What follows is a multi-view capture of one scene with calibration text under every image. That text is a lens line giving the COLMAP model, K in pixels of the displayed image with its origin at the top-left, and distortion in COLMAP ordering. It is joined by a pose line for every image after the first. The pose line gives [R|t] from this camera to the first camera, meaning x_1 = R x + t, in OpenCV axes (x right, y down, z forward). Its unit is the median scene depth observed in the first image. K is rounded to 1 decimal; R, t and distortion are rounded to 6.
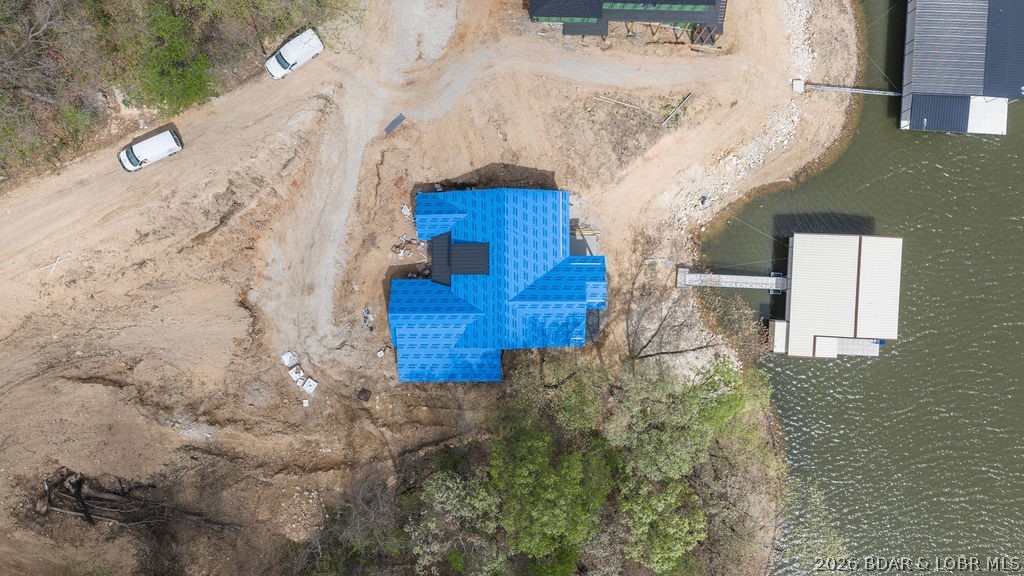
lens RADIAL K [[848.7, 0, 515.5], [0, 848.7, 287.0], [0, 0, 1]] dist [-0.005454, -0.016479]
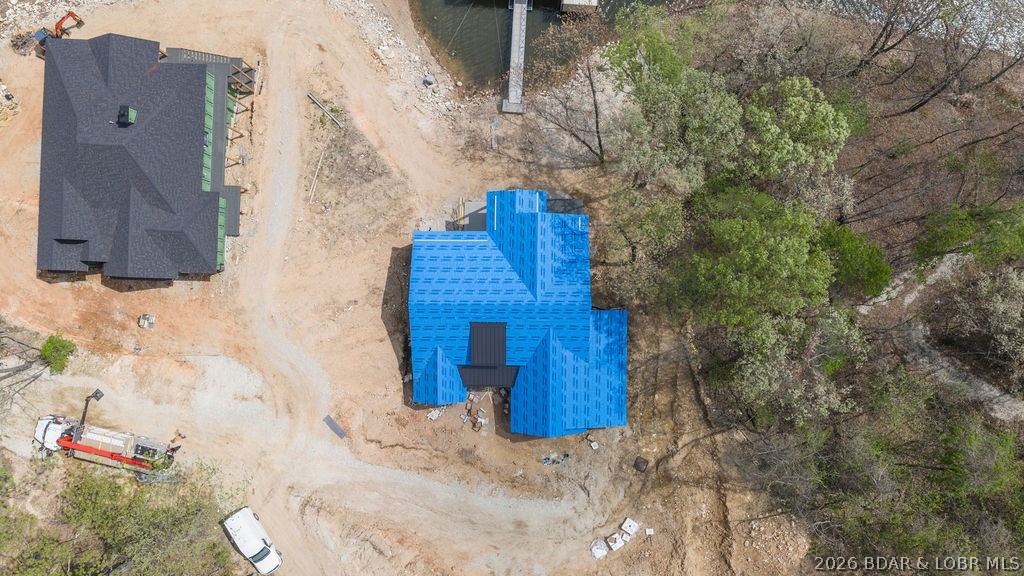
lens RADIAL K [[848.7, 0, 514.2], [0, 848.7, 288.4], [0, 0, 1]] dist [-0.005454, -0.016479]
pose [[0.011130, -0.999934, 0.002846, 0.001846], [0.999862, 0.011094, -0.012401, 0.003963], [0.012369, 0.002984, 0.999919, 0.114891]]
